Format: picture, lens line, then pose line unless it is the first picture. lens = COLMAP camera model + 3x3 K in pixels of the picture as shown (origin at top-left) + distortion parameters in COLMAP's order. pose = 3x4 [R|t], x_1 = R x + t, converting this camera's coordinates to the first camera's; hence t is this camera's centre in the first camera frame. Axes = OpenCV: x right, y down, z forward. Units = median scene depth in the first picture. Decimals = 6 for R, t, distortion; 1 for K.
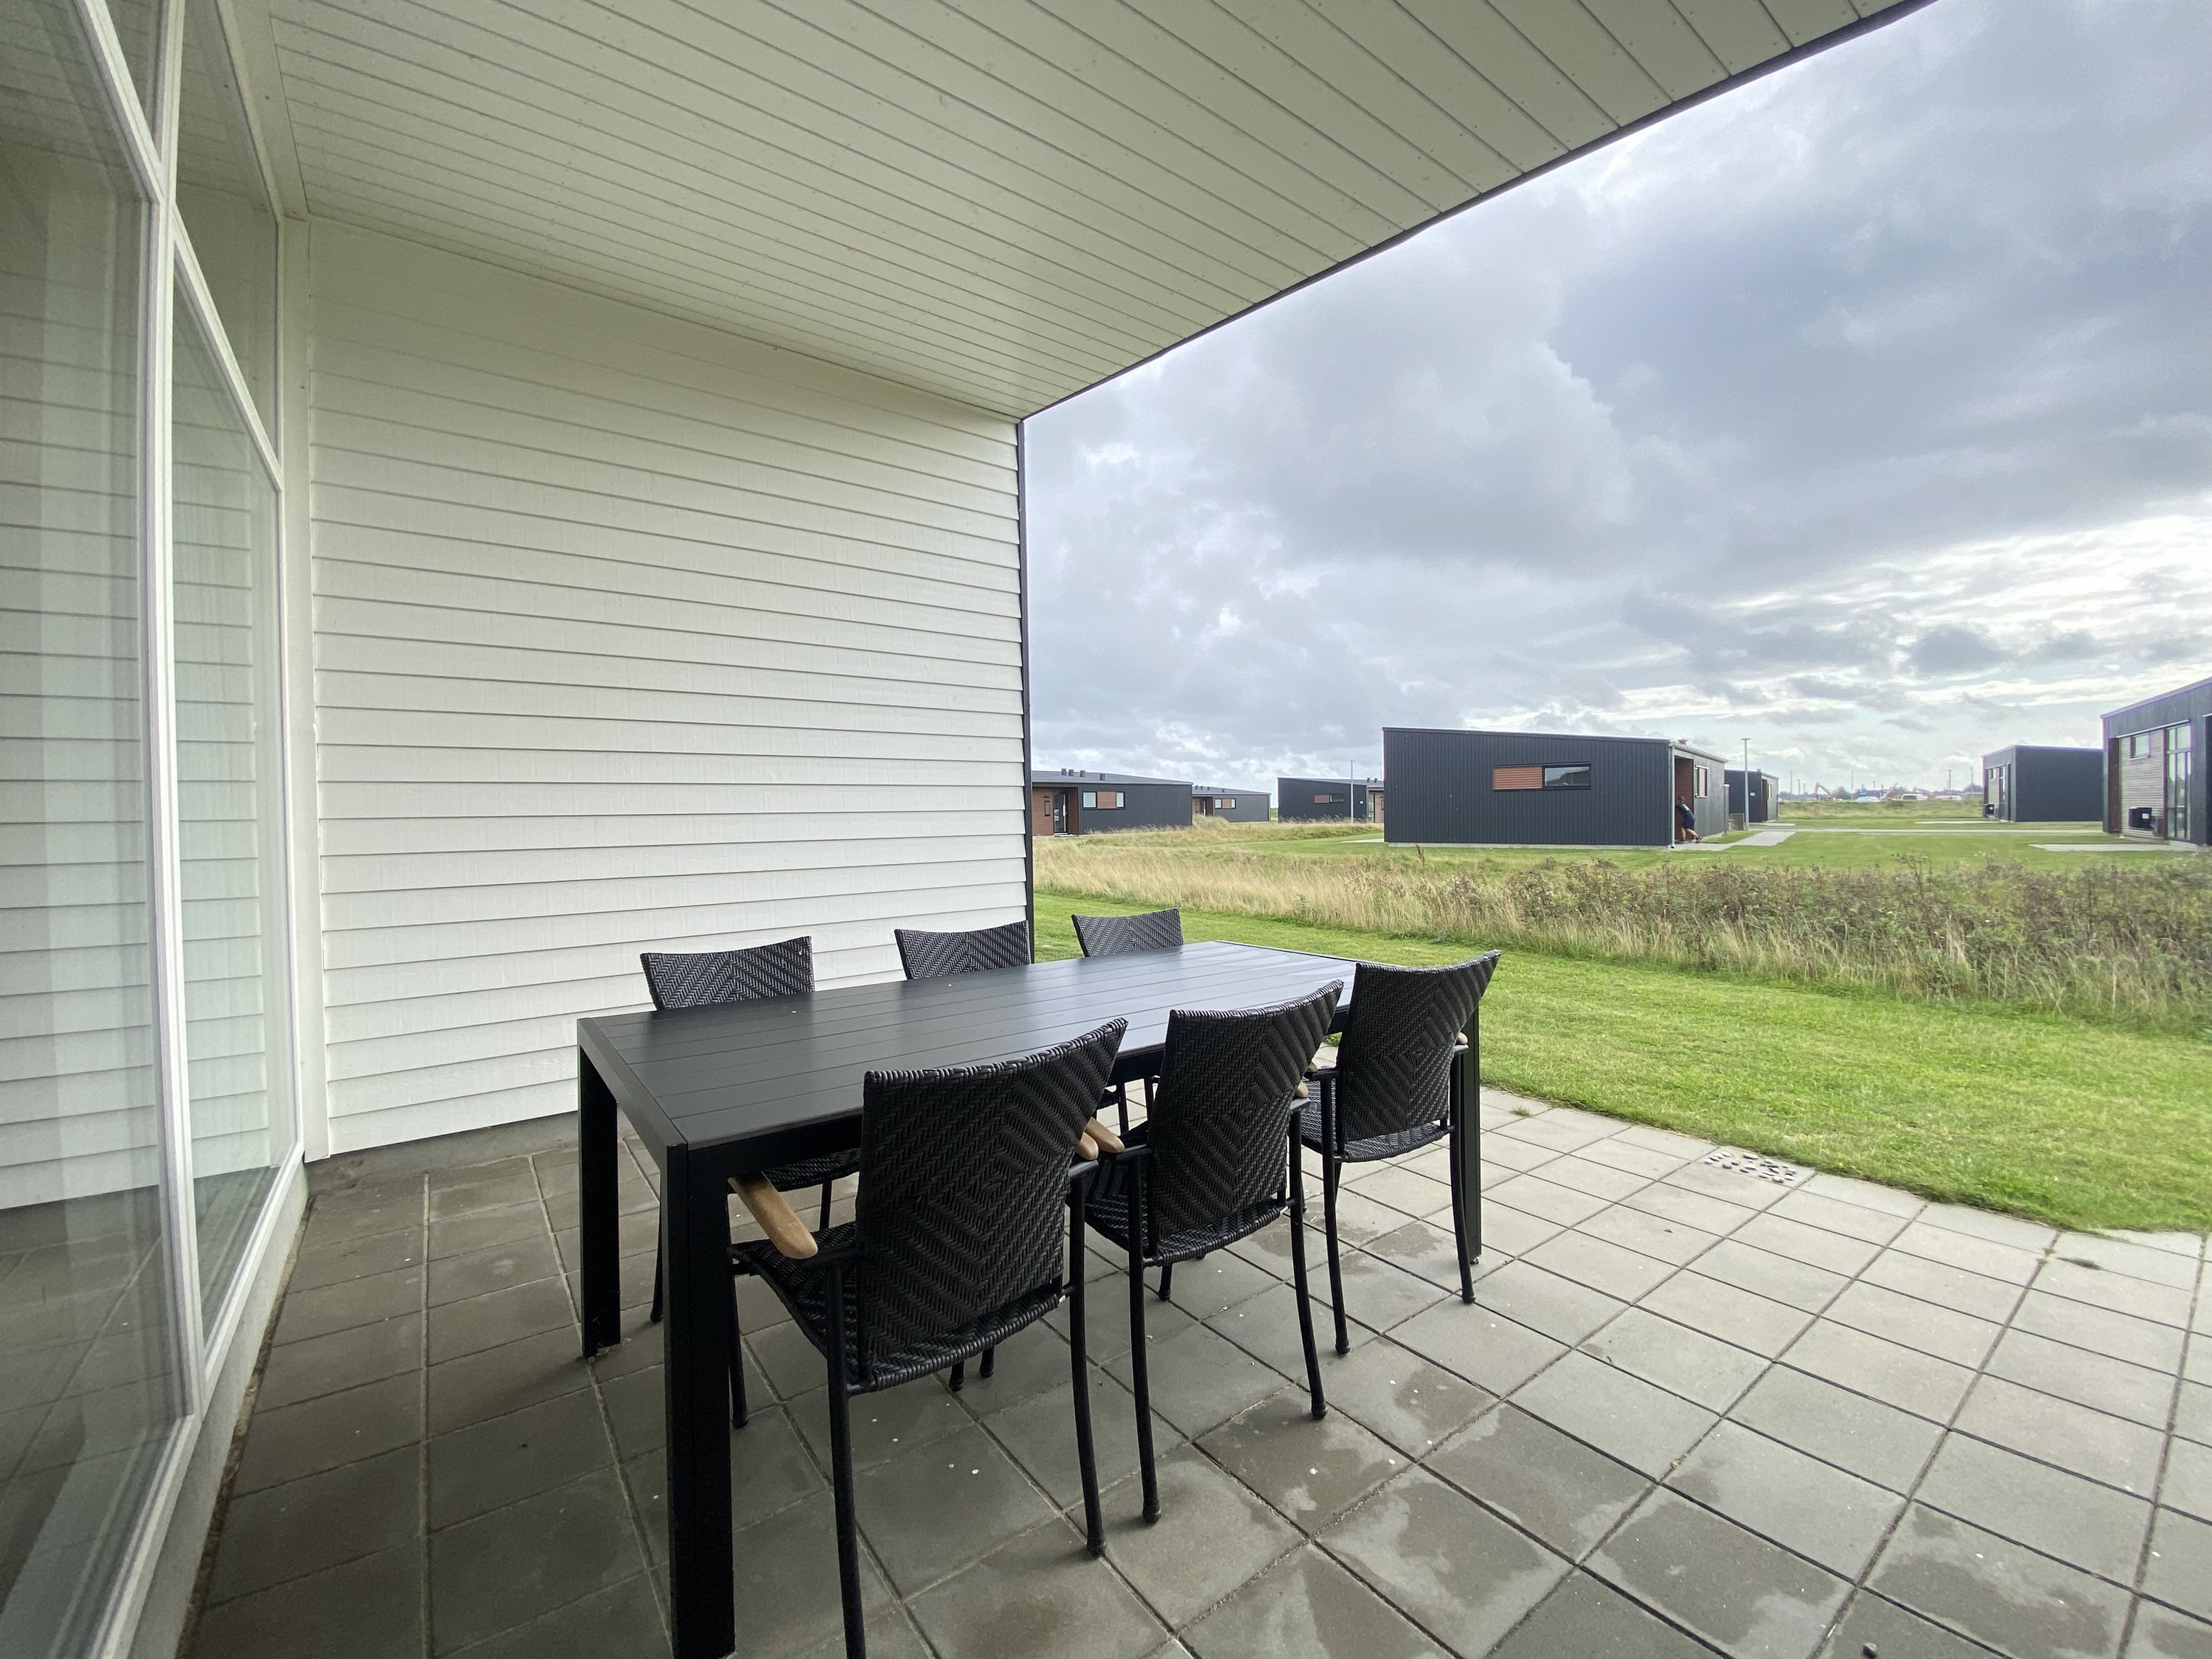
lens RADIAL K [[897.5, 0, 1107.9], [0, 897.5, 827.6], [0, 0, 1]] dist [0.061317, -0.039733]
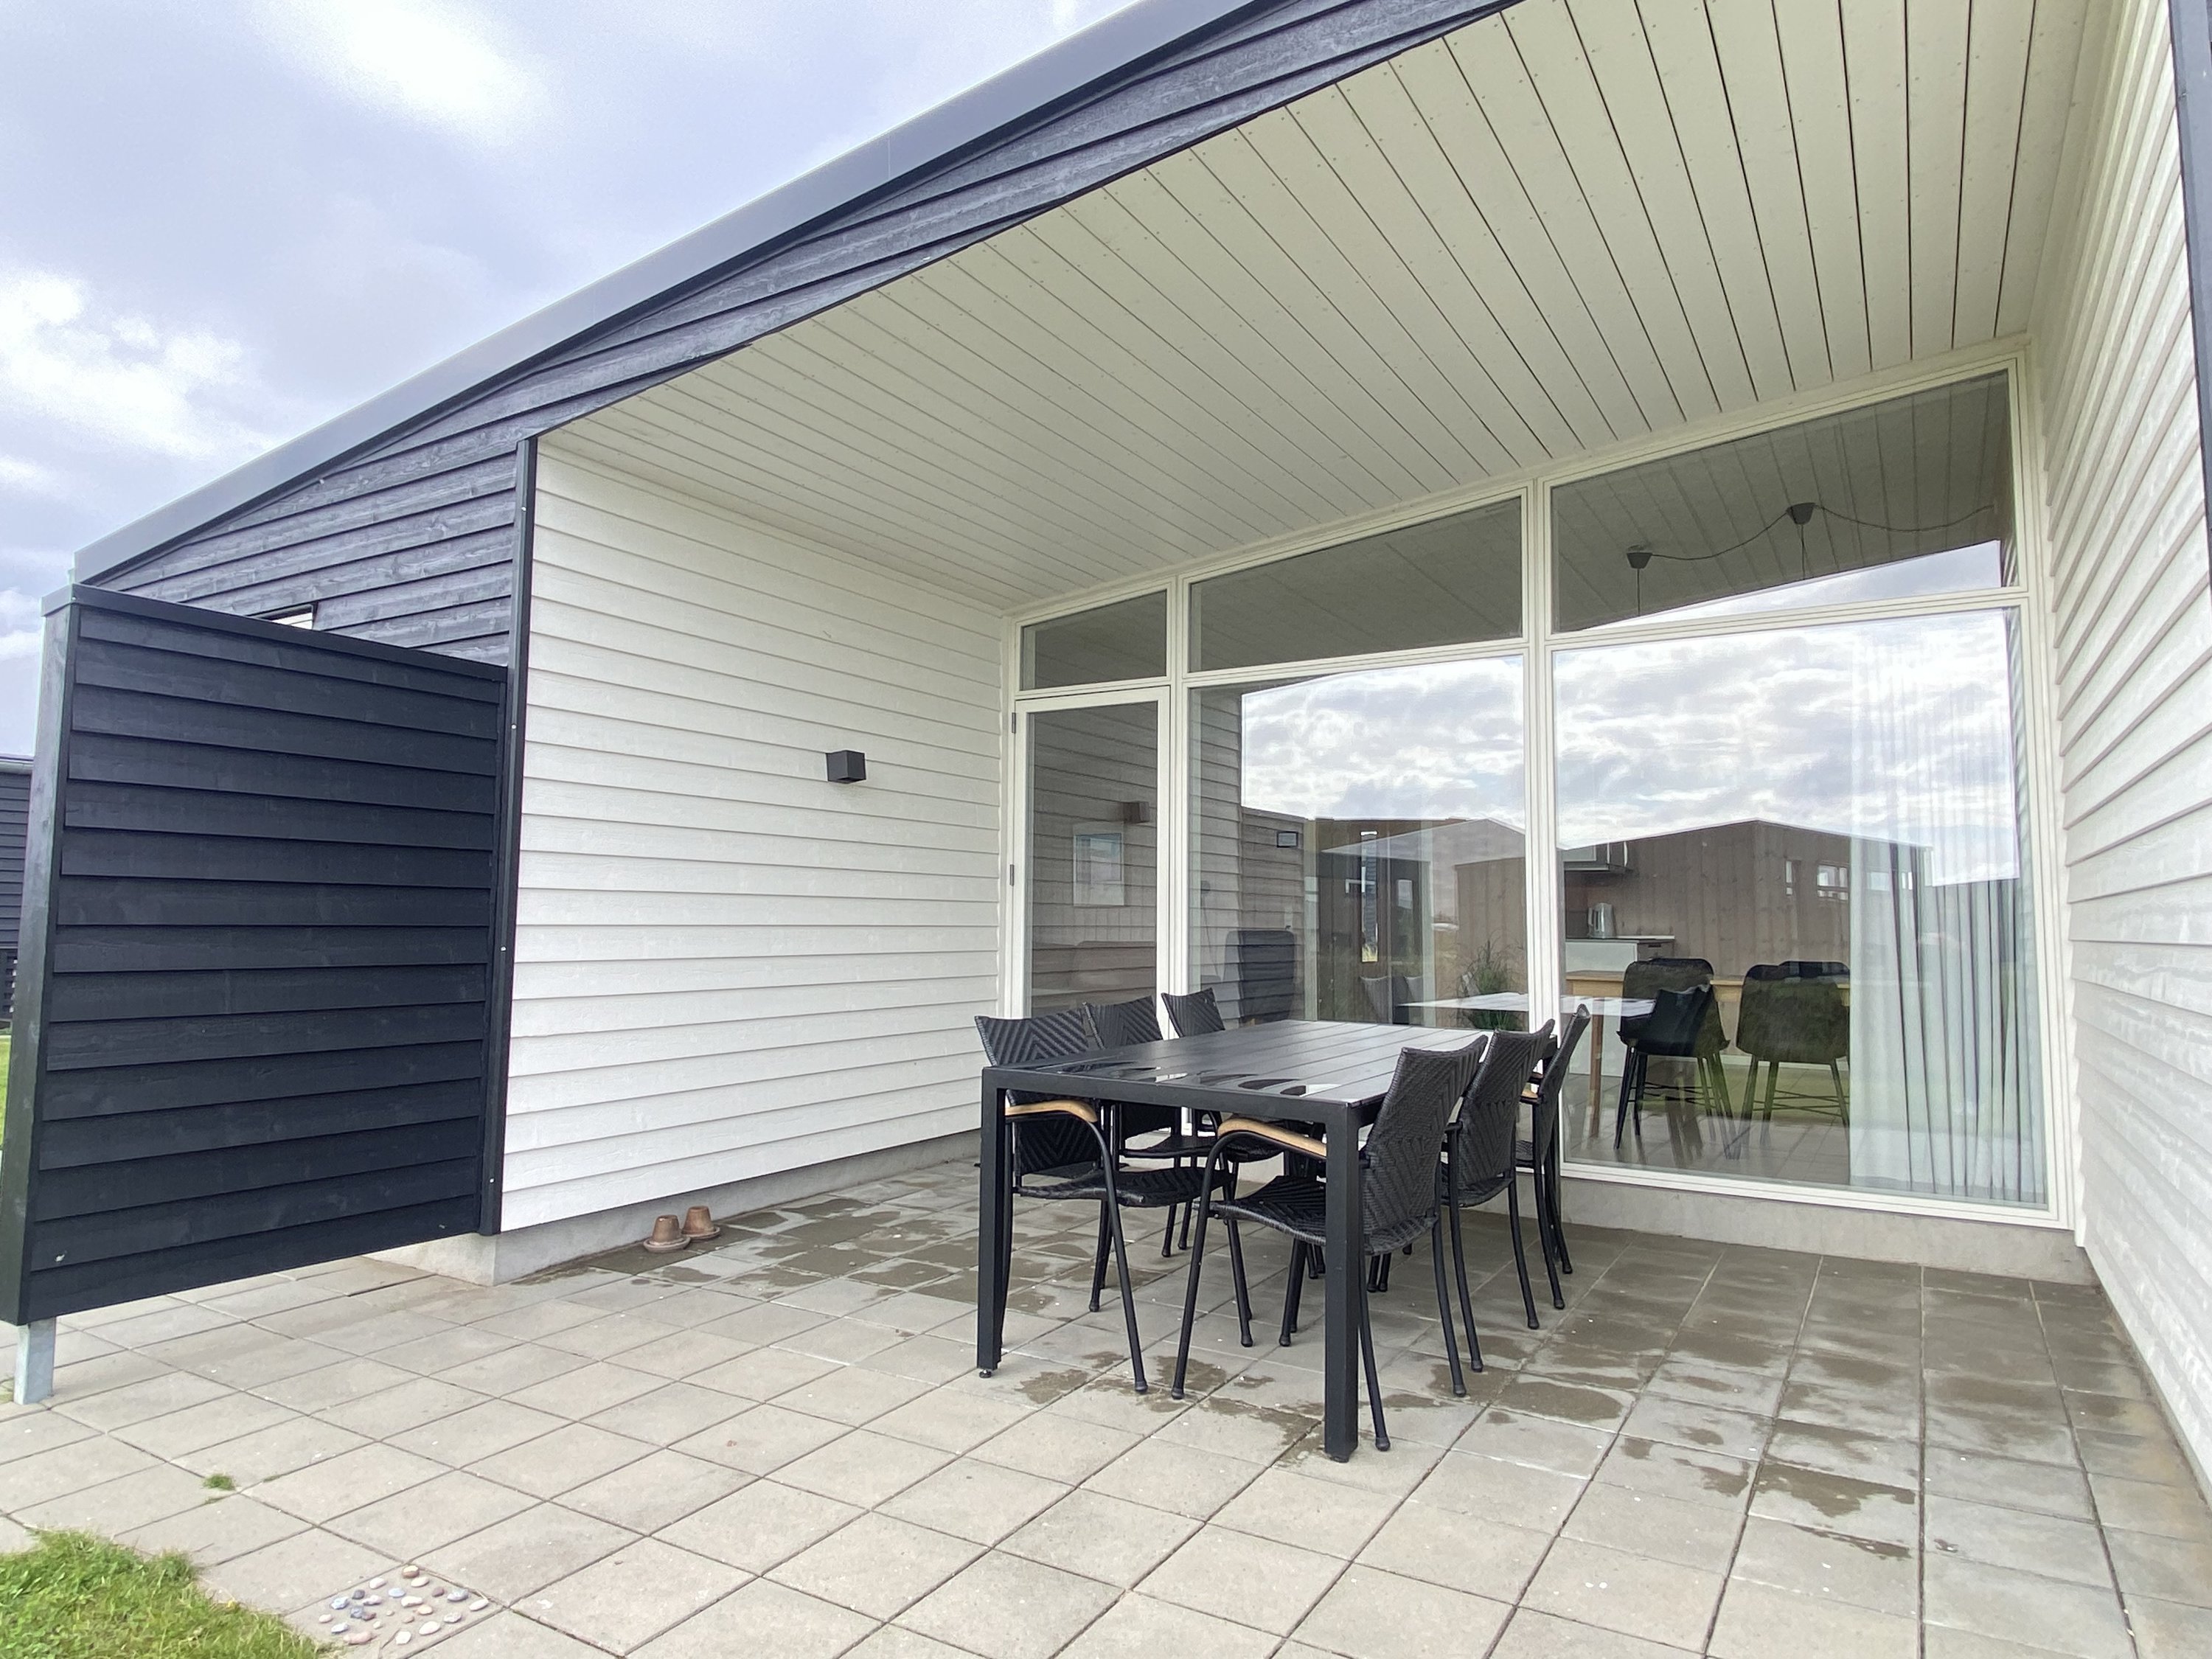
lens RADIAL K [[1307.4, 0, 1165.1], [0, 1307.4, 822.4], [0, 0, 1]] dist [0.001424, -0.022876]
pose [[-0.915320, -0.024198, -0.402001, 0.736820], [0.001675, 0.997956, -0.063884, -0.007595], [0.402725, -0.059148, -0.913408, 2.191992]]
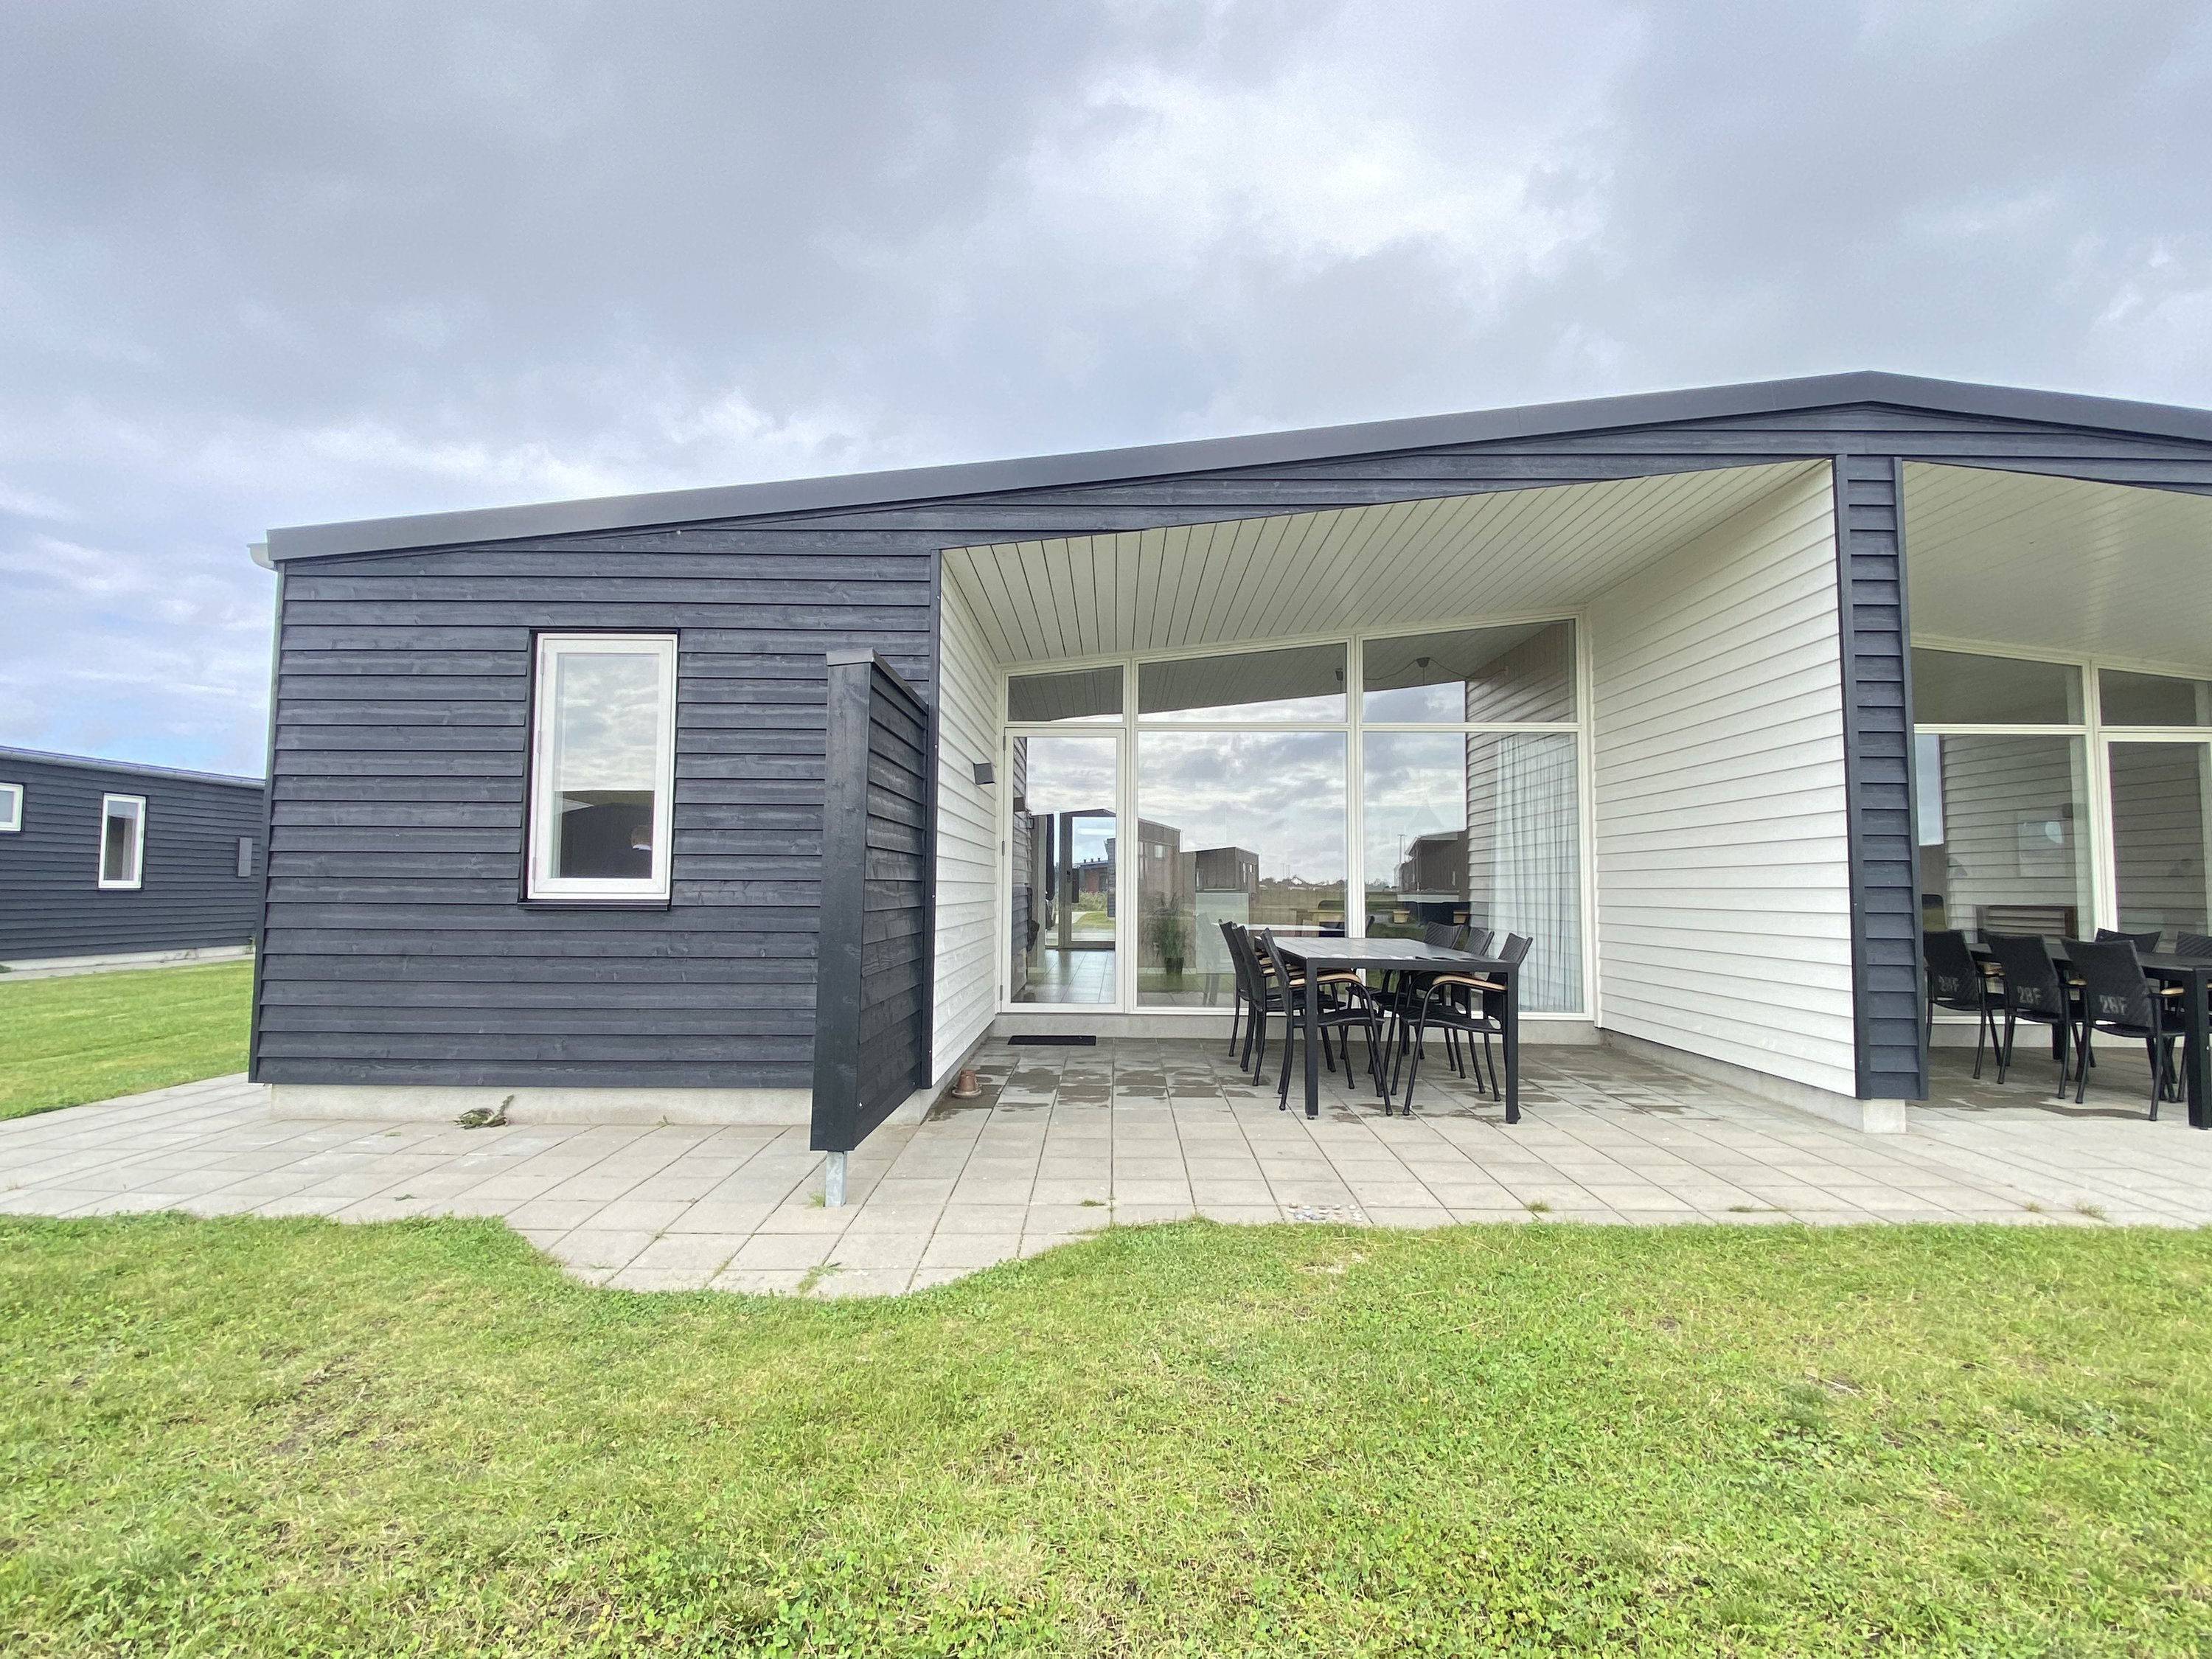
lens RADIAL K [[1101.7, 0, 1106.0], [0, 1101.7, 829.5], [0, 0, 1]] dist [0.001556, -0.015423]
pose [[-0.600131, -0.034876, -0.799141, 2.203413], [-0.008814, 0.999277, -0.036991, -0.008386], [0.799853, -0.015156, -0.600005, 1.854553]]
